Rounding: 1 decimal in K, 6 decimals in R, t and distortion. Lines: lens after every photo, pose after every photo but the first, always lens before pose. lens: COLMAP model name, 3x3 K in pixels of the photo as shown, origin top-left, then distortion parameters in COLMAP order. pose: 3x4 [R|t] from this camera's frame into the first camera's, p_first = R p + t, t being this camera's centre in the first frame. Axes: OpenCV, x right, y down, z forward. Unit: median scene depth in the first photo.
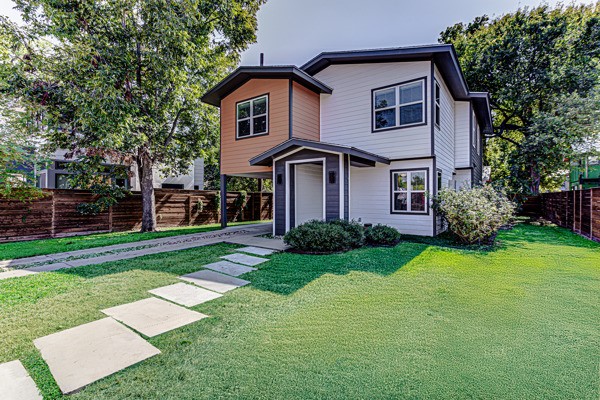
lens RADIAL K [[276.7, 0, 300.4], [0, 276.7, 195.9], [0, 0, 1]] dist [-0.001046, 0.000448]
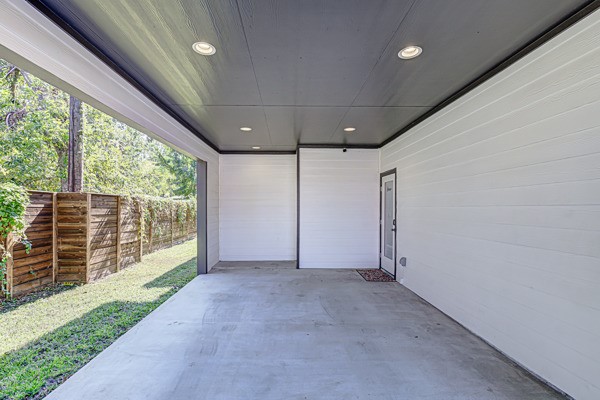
lens RADIAL K [[281.5, 0, 299.0], [0, 281.5, 208.1], [0, 0, 1]] dist [-0.000343, 0.000091]
pose [[0.774103, 0.001515, 0.633057, -0.260214], [-0.004819, 0.999982, 0.003500, 0.003132], [-0.633041, -0.005760, 0.774097, 0.982105]]
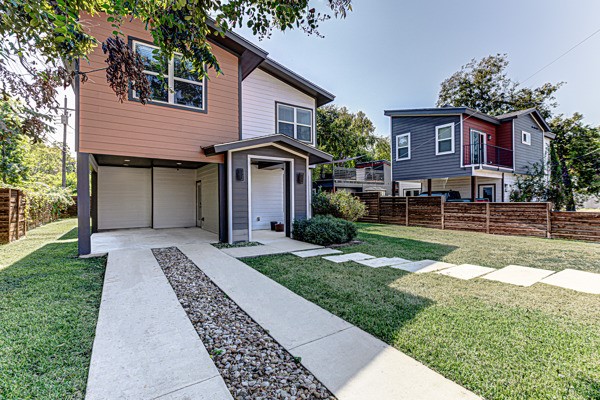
lens RADIAL K [[276.7, 0, 300.4], [0, 276.7, 195.9], [0, 0, 1]] dist [-0.001046, 0.000448]
pose [[0.347129, 0.005704, 0.937800, -0.723908], [-0.000093, 0.999982, -0.006048, 0.006952], [-0.937818, 0.002012, 0.347123, 0.494497]]
